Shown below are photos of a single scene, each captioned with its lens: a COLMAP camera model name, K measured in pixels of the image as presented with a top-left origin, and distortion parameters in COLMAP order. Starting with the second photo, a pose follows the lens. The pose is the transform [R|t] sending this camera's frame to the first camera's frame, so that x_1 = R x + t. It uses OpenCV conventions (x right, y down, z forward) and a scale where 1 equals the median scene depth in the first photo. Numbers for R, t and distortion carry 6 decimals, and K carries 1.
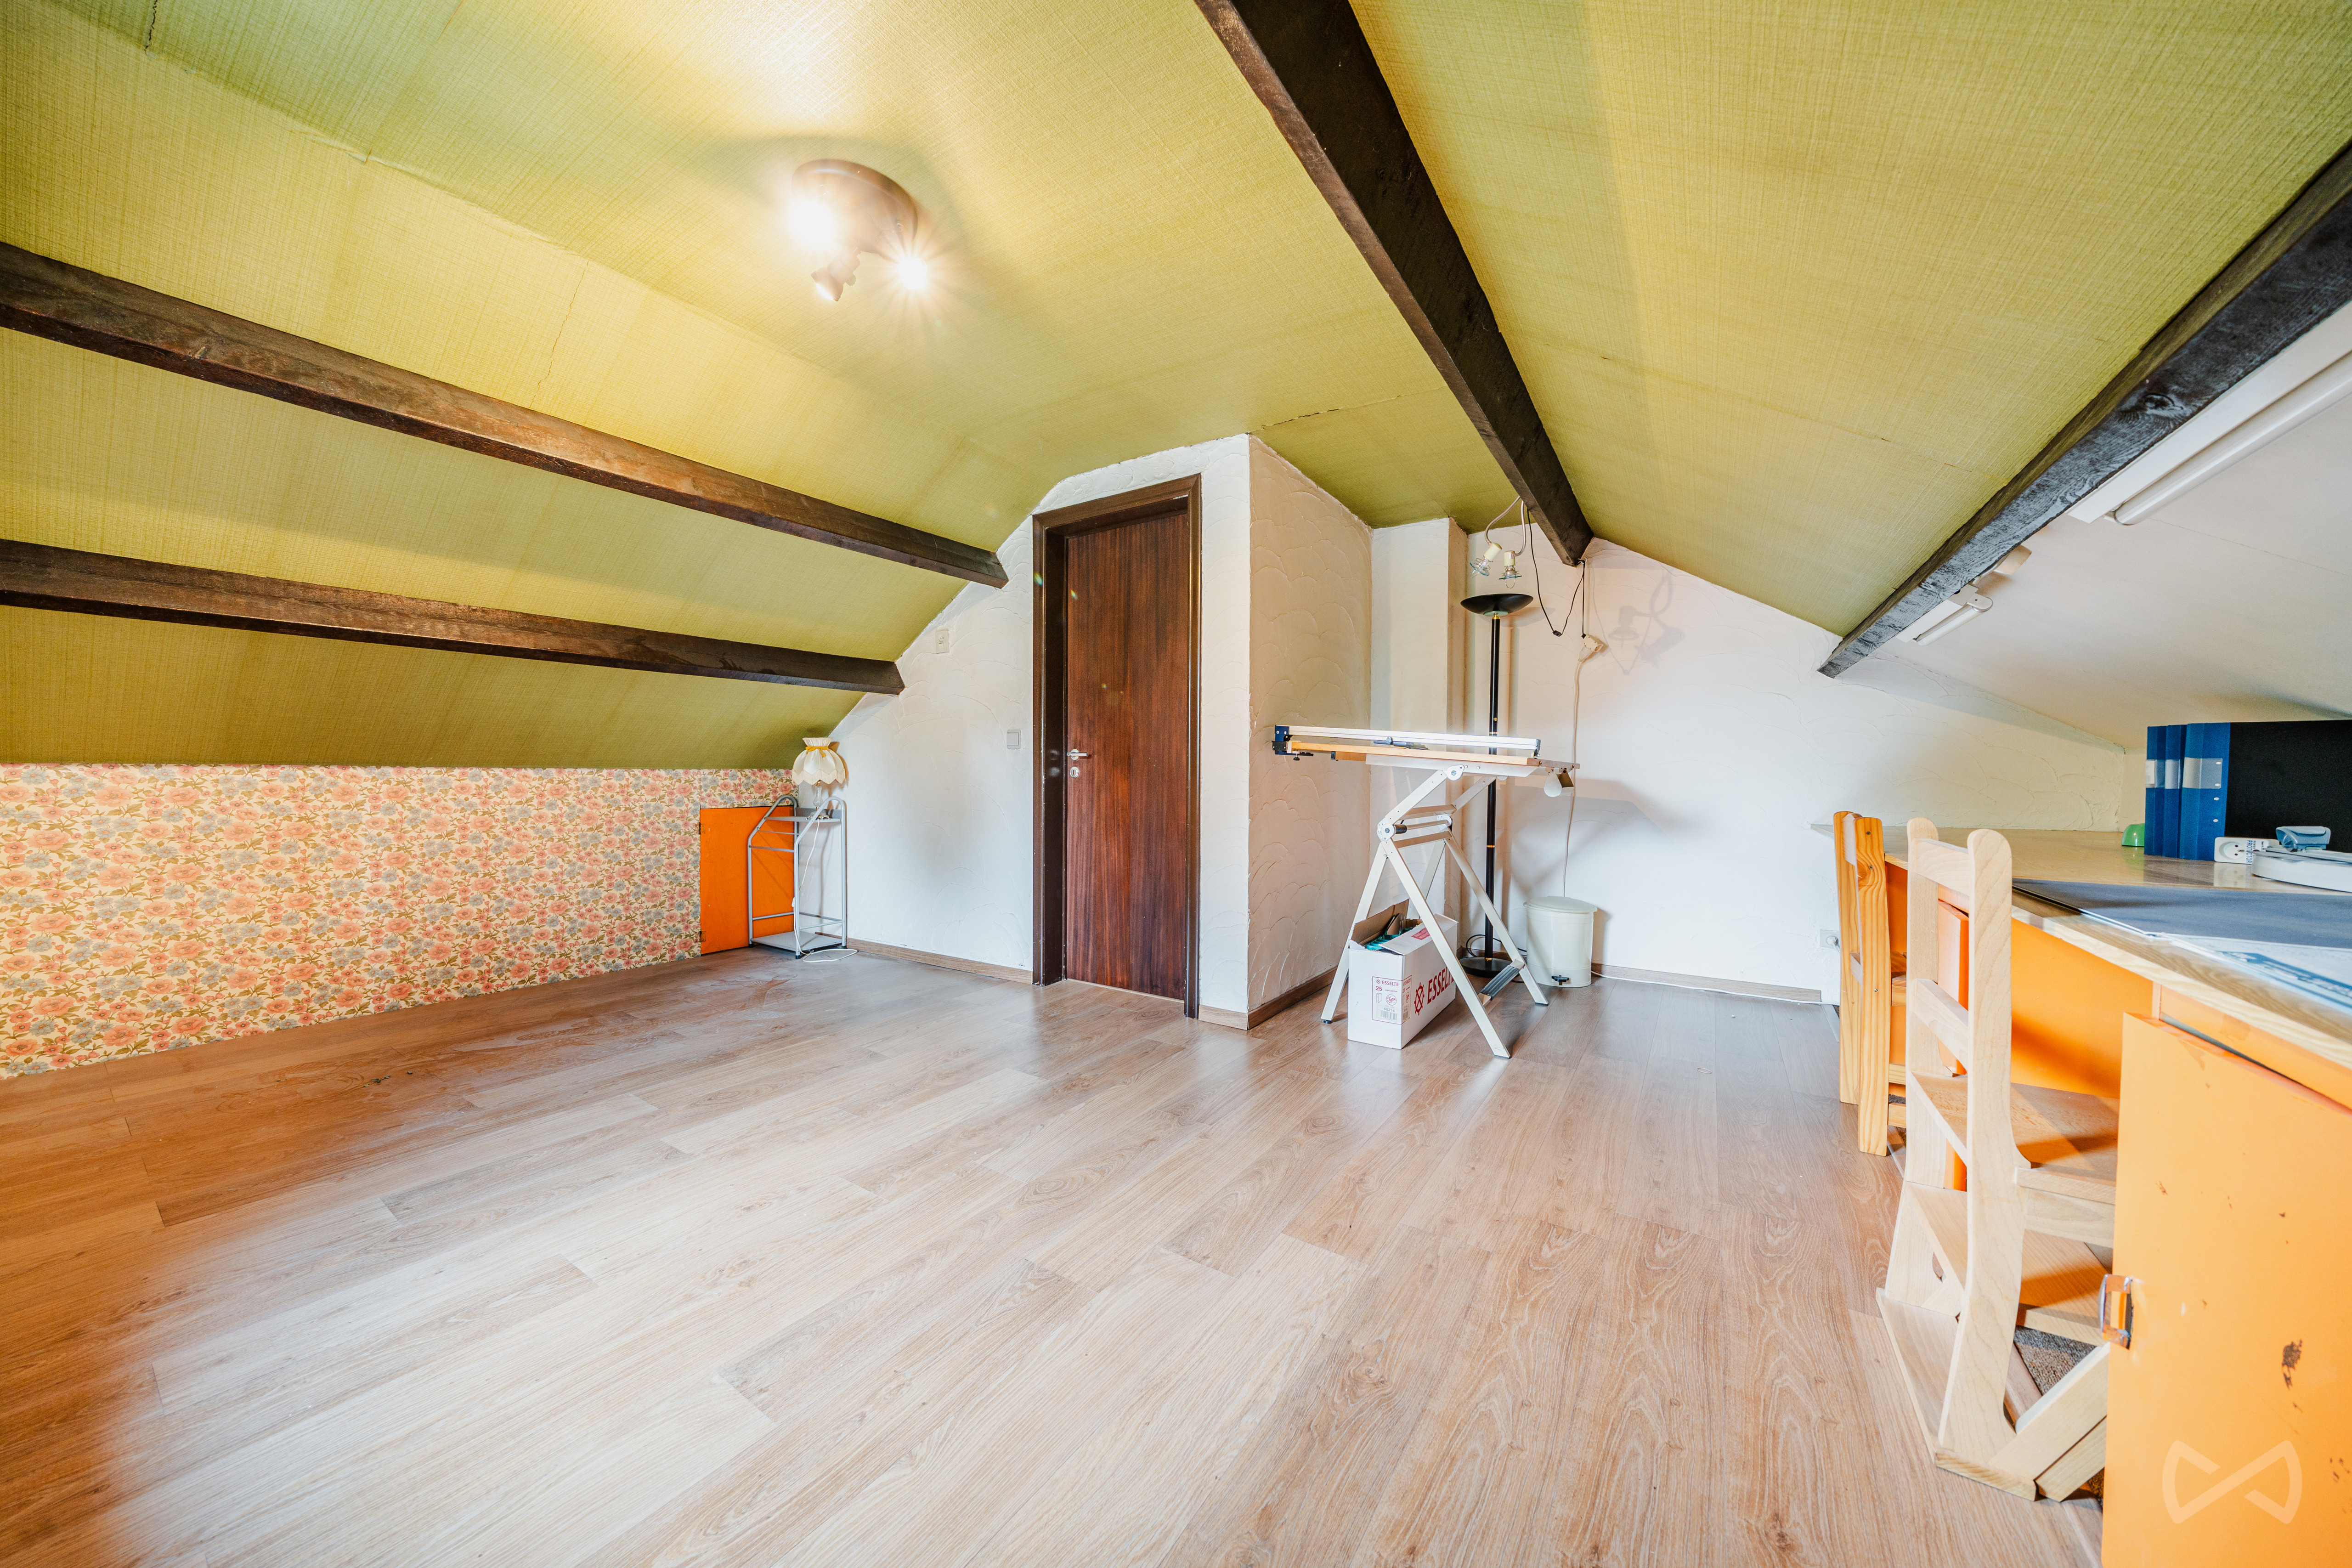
lens RADIAL K [[796.2, 0, 1176.3], [0, 796.2, 792.1], [0, 0, 1]] dist [-0.012620, 0.003687]
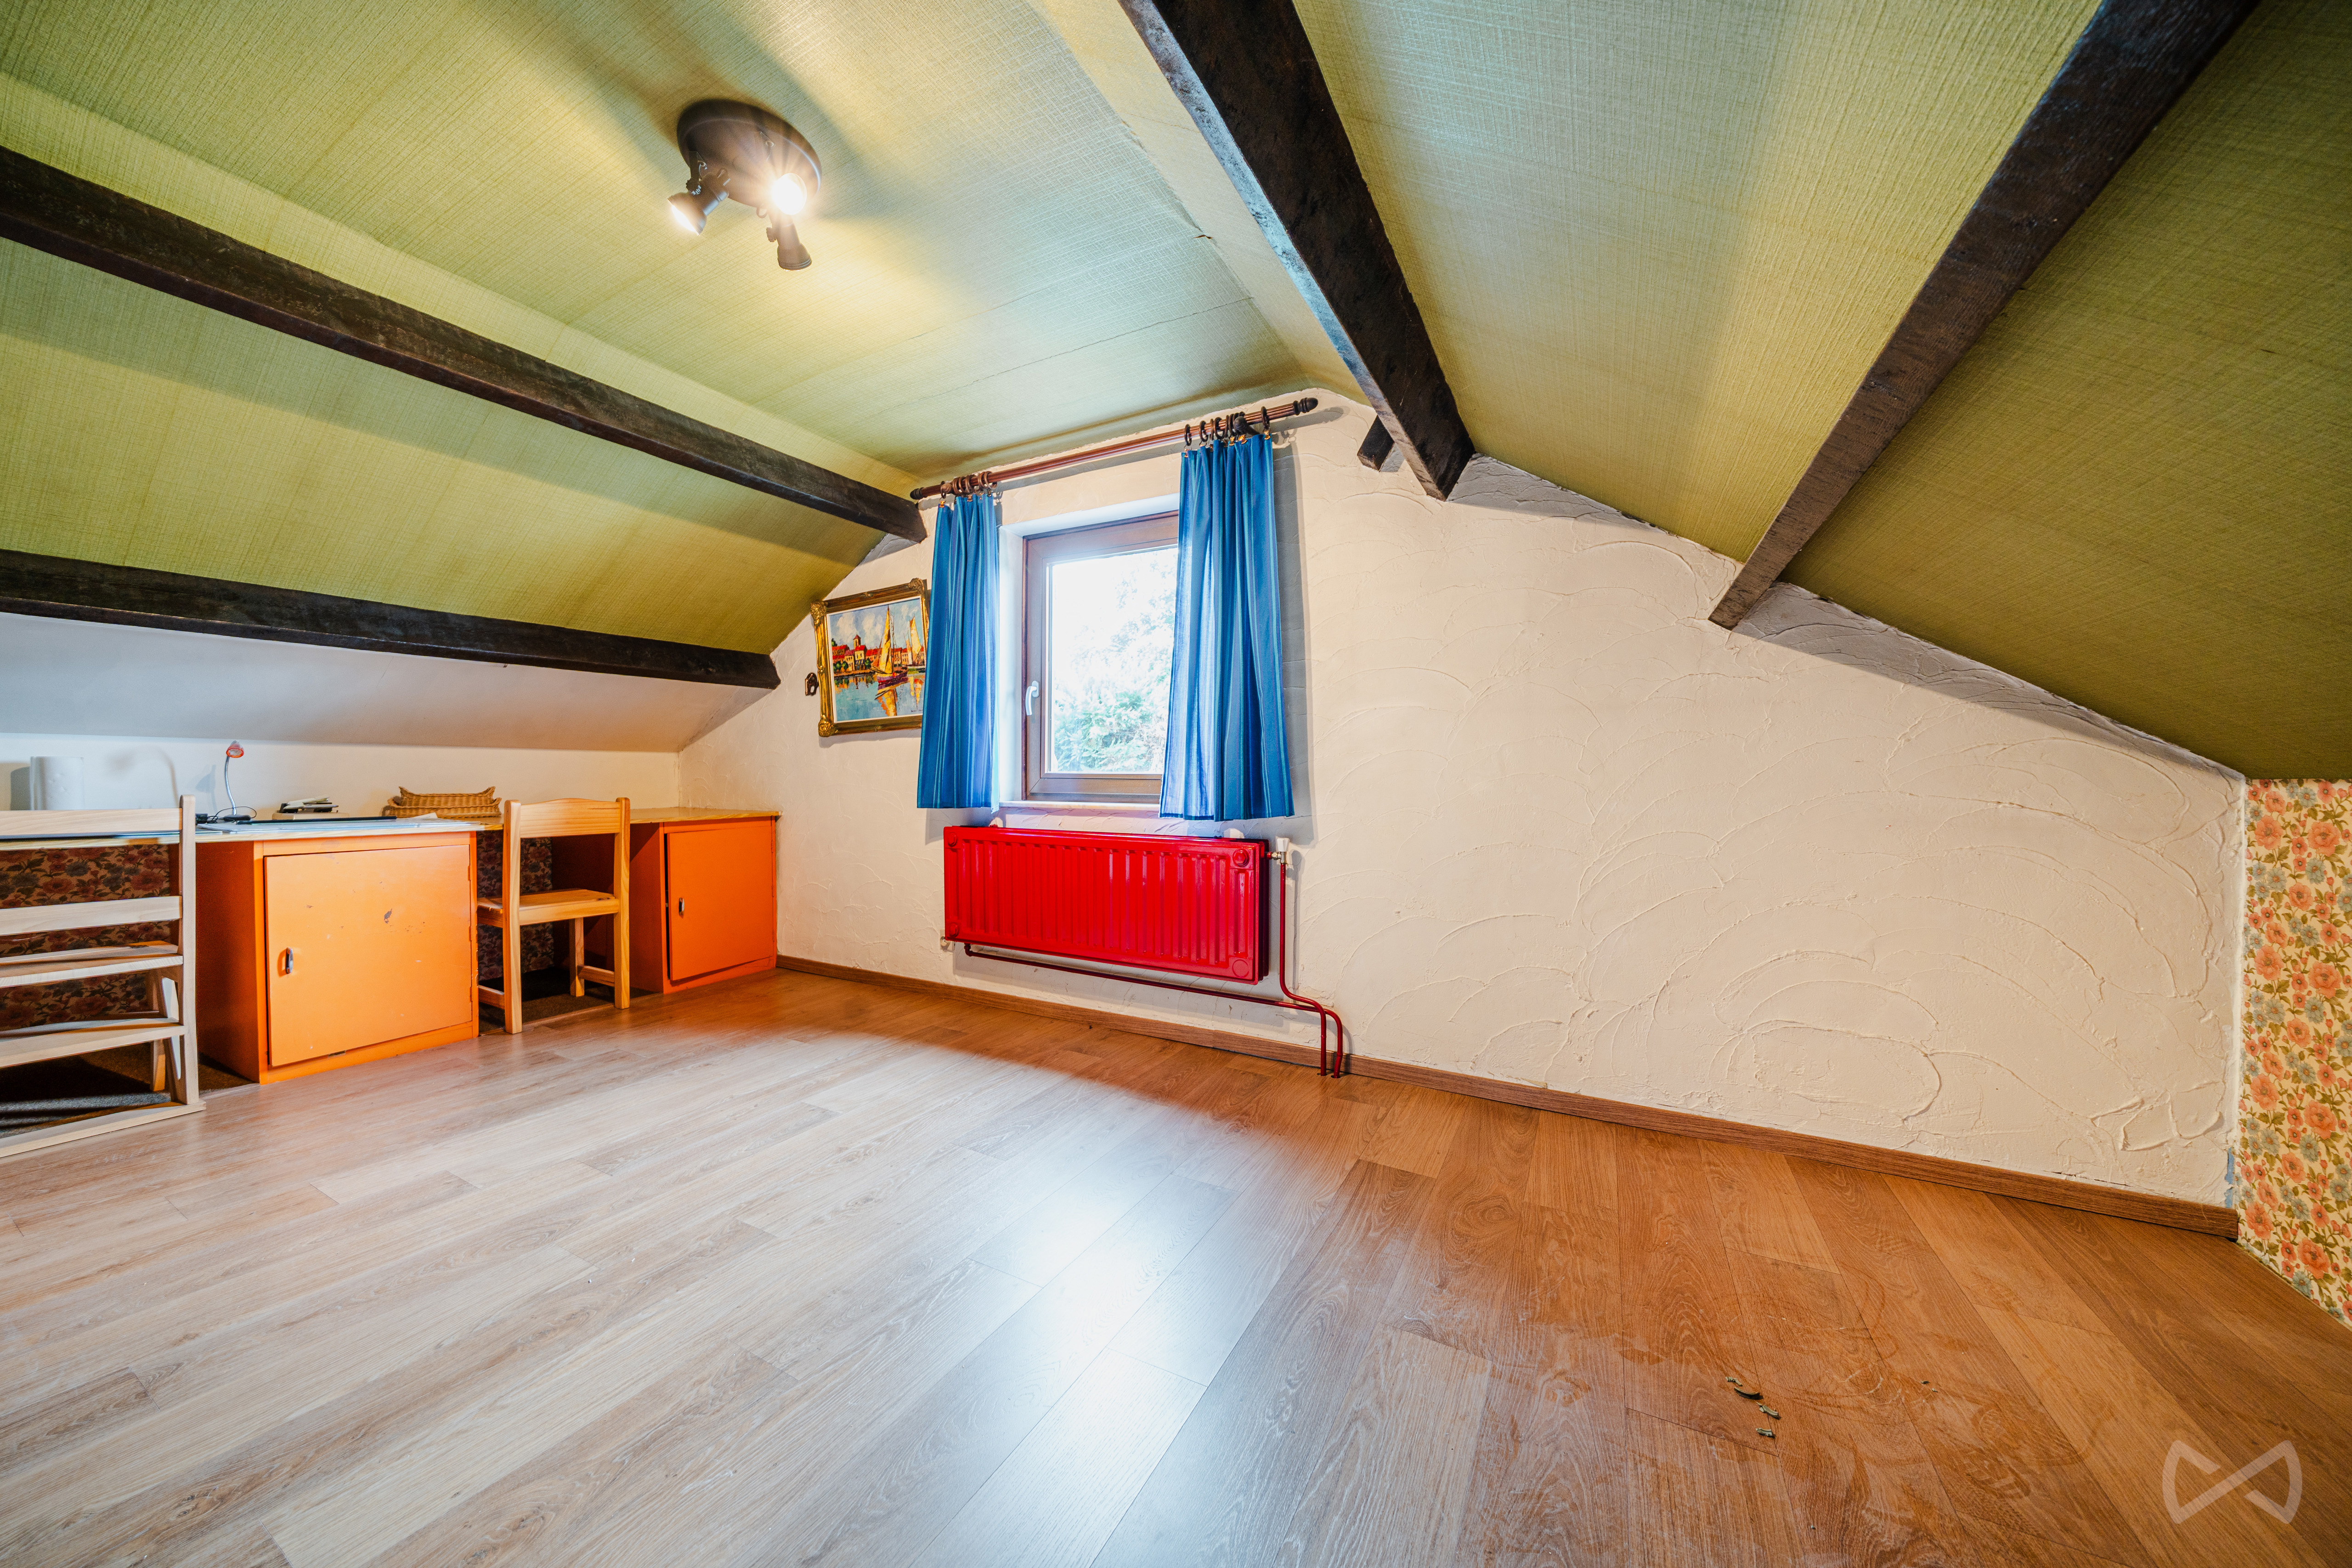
lens RADIAL K [[796.2, 0, 1176.3], [0, 796.2, 792.1], [0, 0, 1]] dist [-0.012620, 0.003687]
pose [[-0.995114, -0.011627, -0.098049, -0.697308], [-0.015668, 0.999055, 0.040542, -0.042151], [0.097485, 0.041880, -0.994355, 1.708757]]
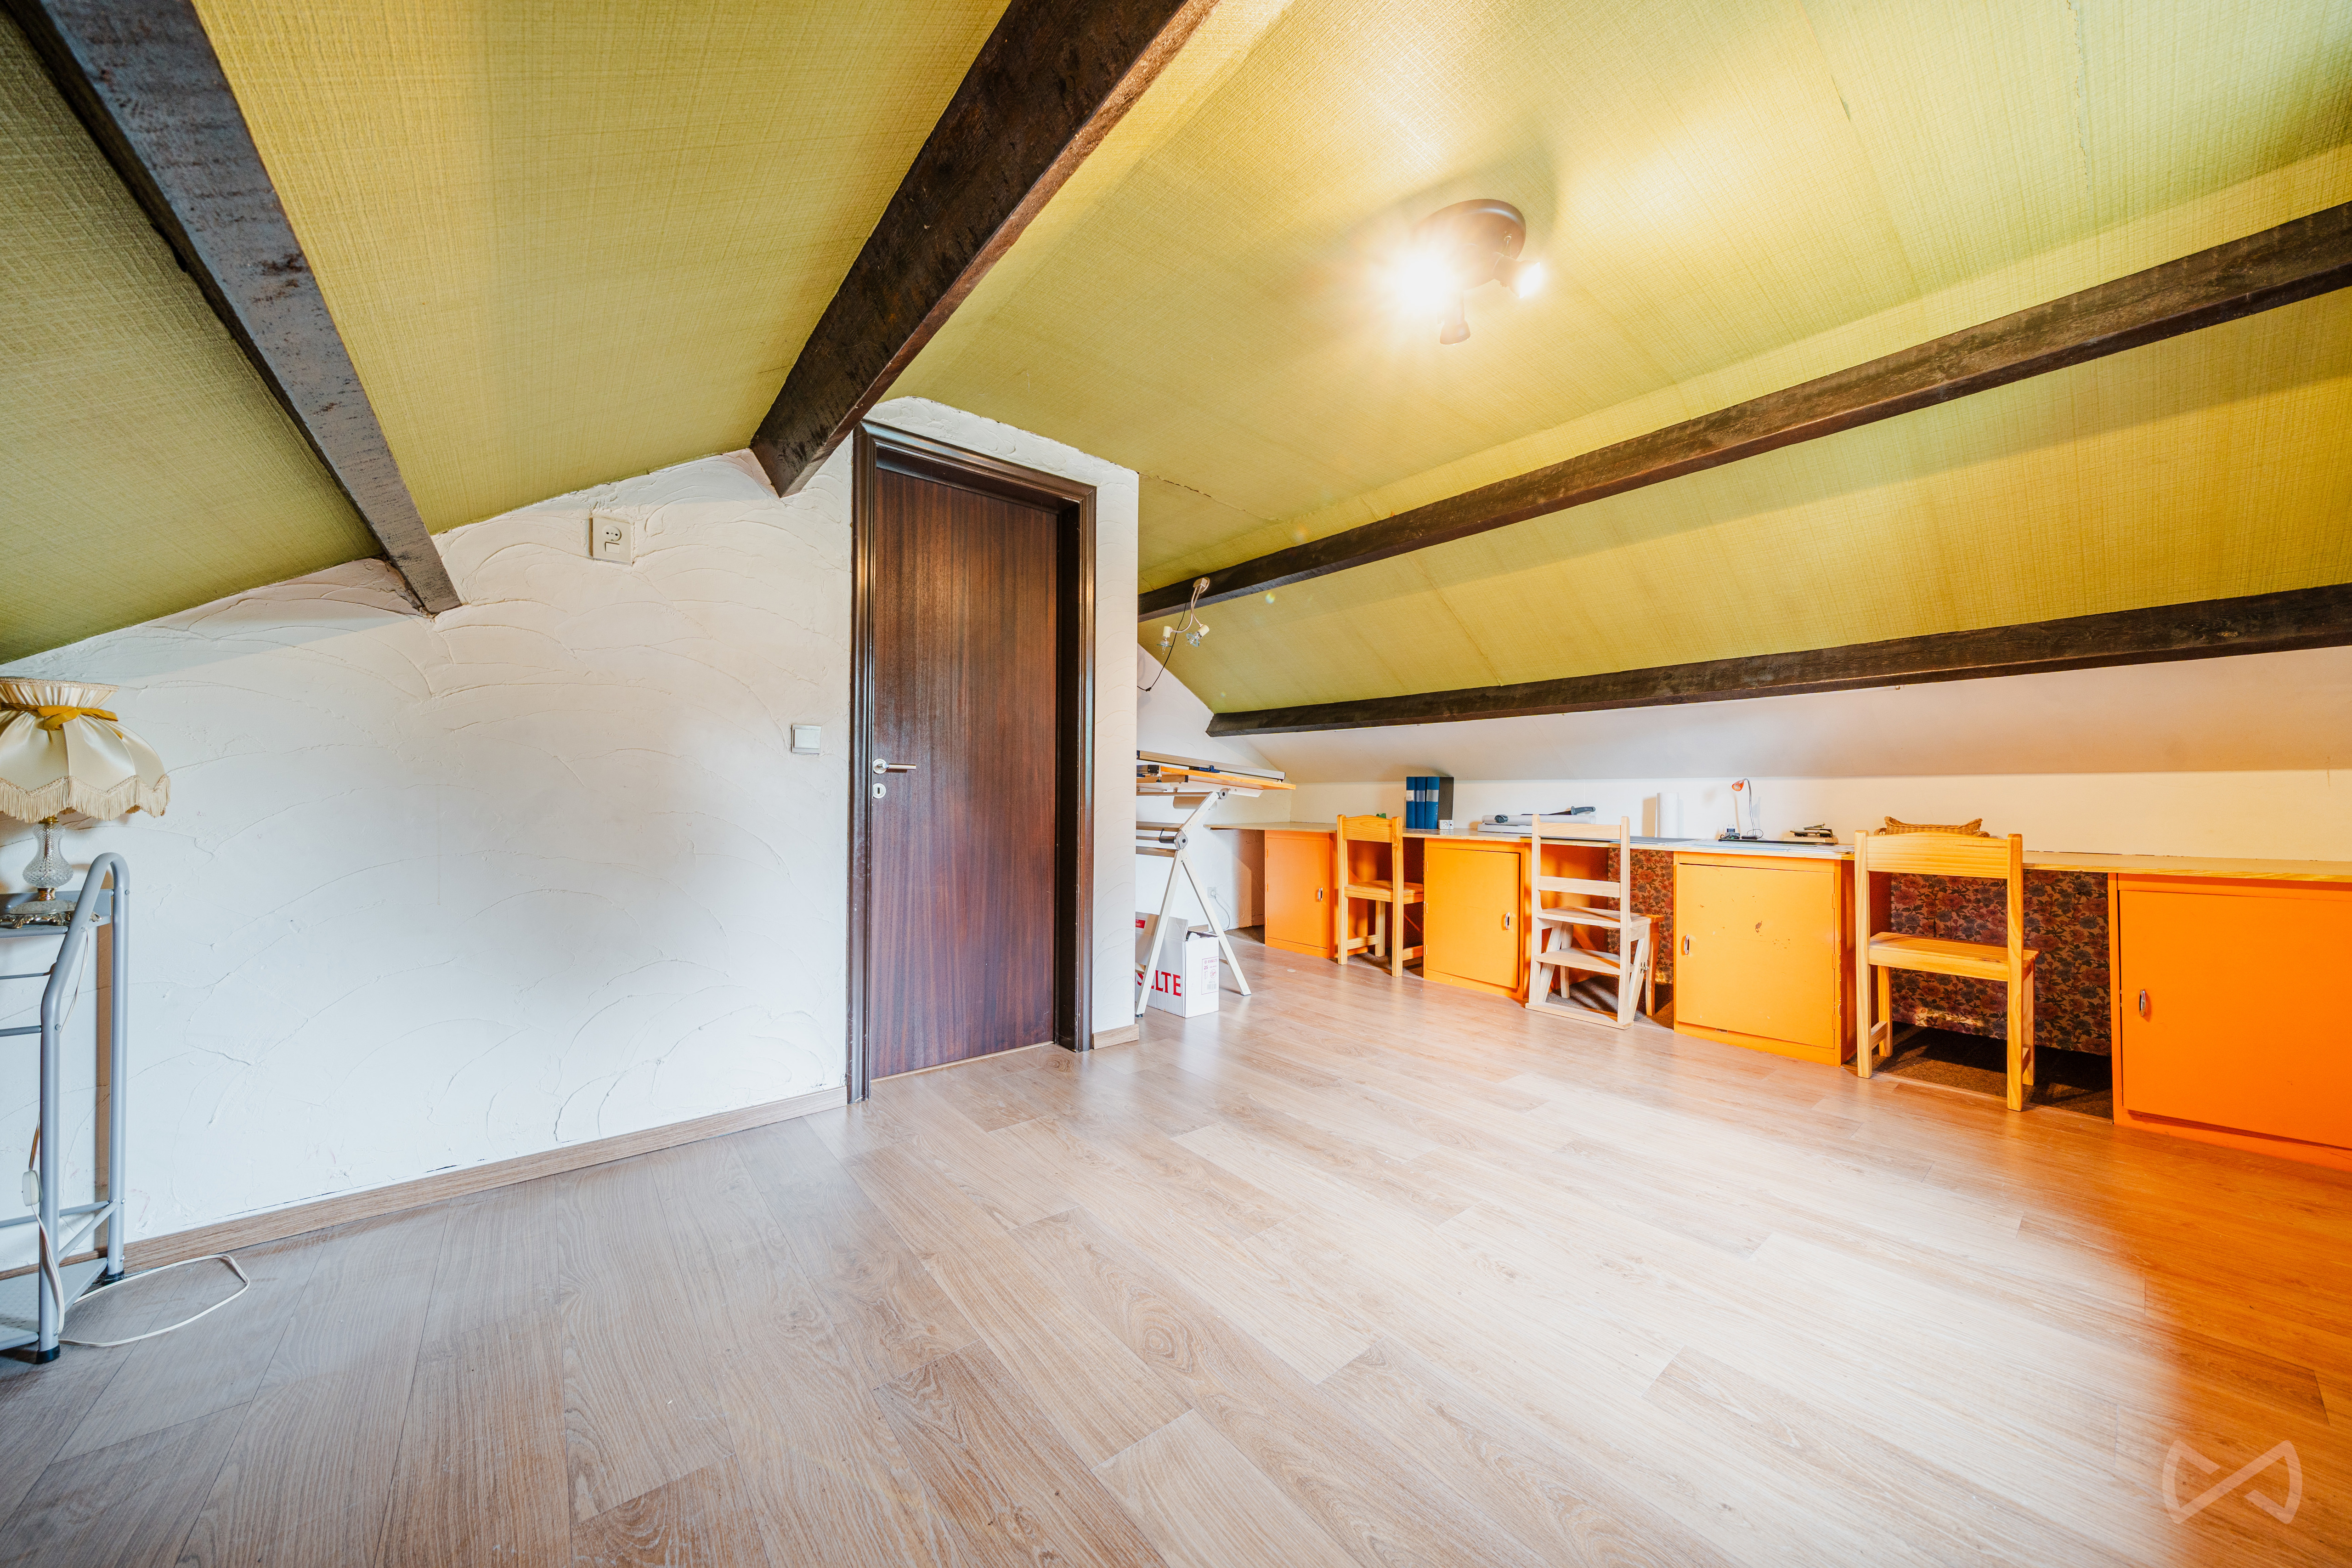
lens RADIAL K [[796.2, 0, 1176.3], [0, 796.2, 792.1], [0, 0, 1]] dist [-0.012620, 0.003687]
pose [[0.295026, 0.002519, 0.955486, -1.281713], [0.014682, 0.999867, -0.007169, -0.025190], [-0.955376, 0.016143, 0.294950, 0.914448]]
